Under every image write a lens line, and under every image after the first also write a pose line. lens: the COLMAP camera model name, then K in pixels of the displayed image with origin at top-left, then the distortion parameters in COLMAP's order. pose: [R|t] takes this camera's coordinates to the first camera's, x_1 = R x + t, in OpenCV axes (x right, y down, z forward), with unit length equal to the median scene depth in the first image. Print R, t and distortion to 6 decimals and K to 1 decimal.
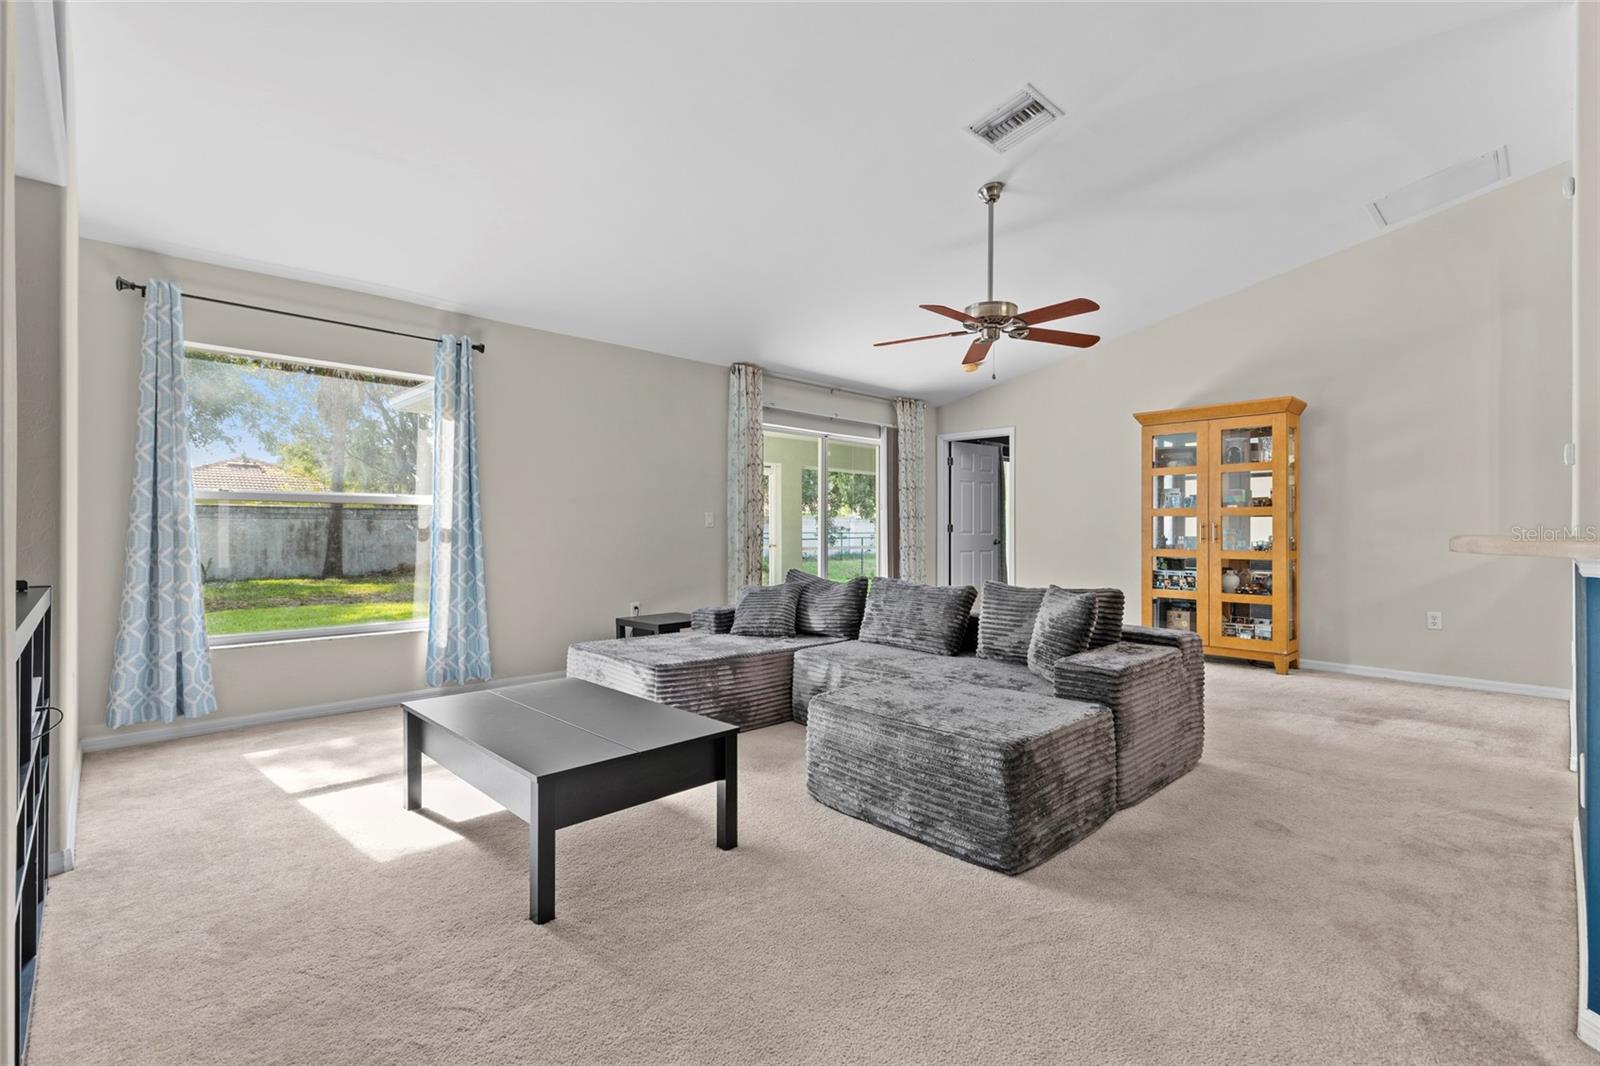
lens RADIAL K [[725.6, 0, 802.4], [0, 725.6, 526.7], [0, 0, 1]] dist [0.005368, 0.000619]
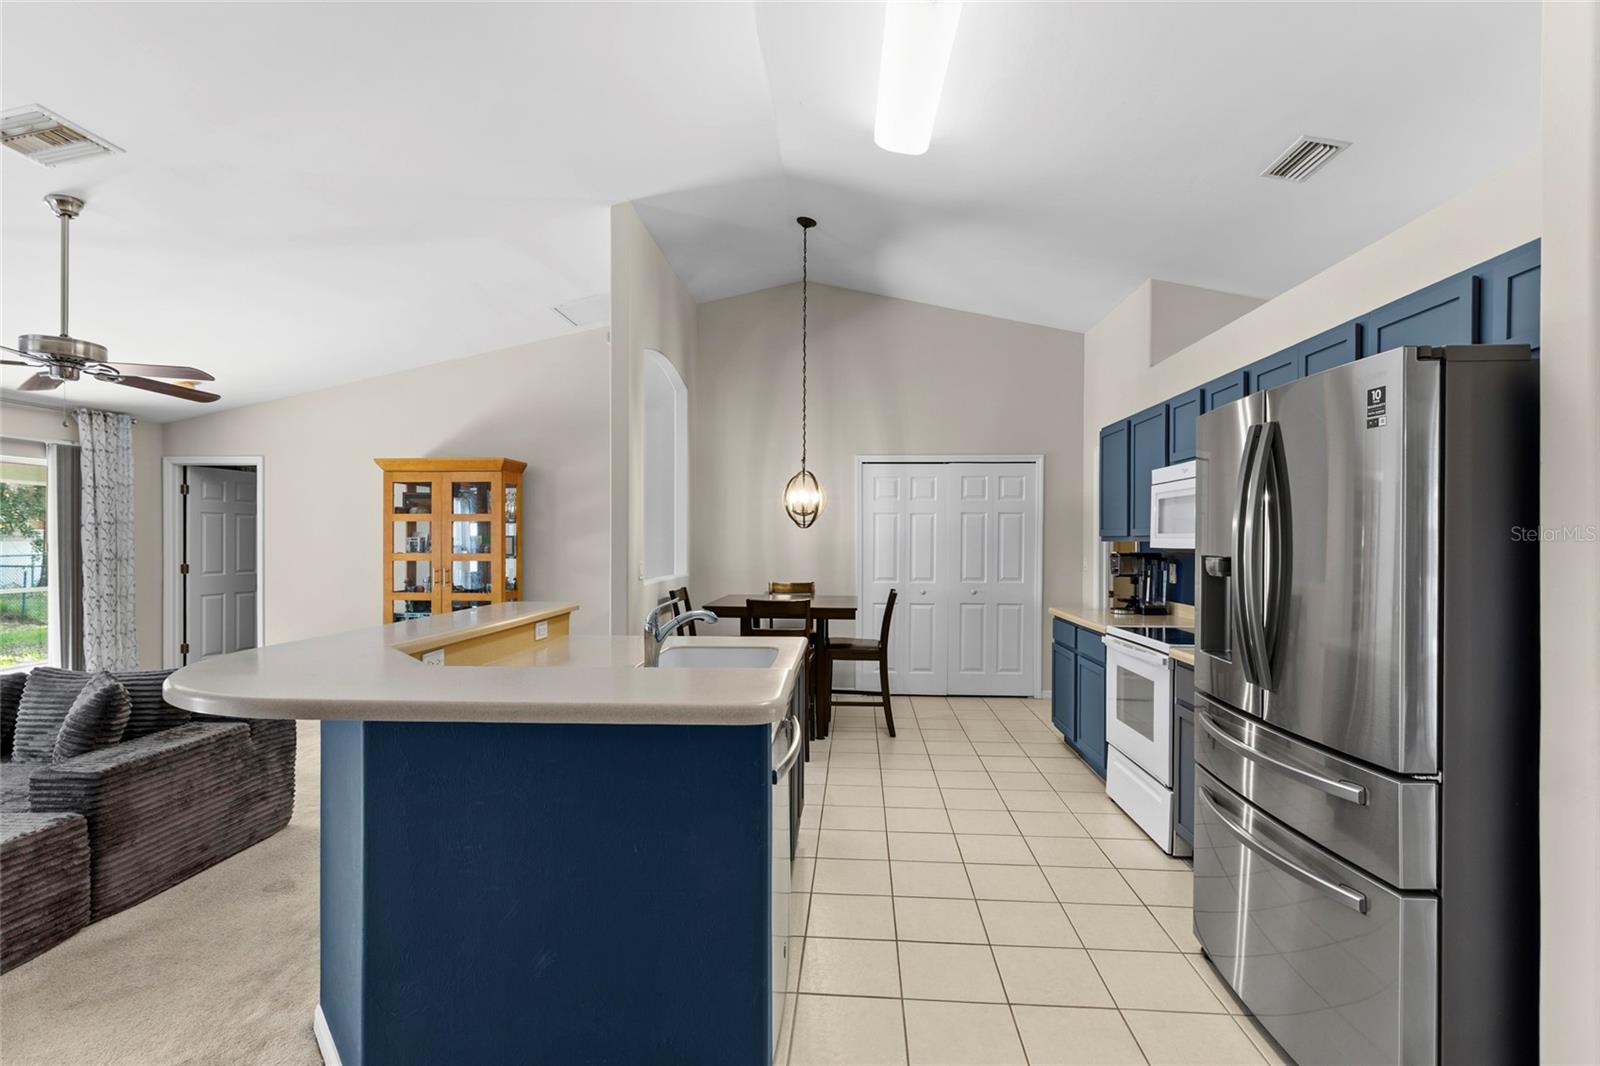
lens RADIAL K [[733.8, 0, 796.5], [0, 733.8, 543.5], [0, 0, 1]] dist [0.012268, 0.000667]
pose [[0.742610, -0.005311, 0.669703, 0.309148], [-0.002993, 0.999932, 0.011249, -0.077720], [-0.669718, -0.010359, 0.742544, -0.223200]]
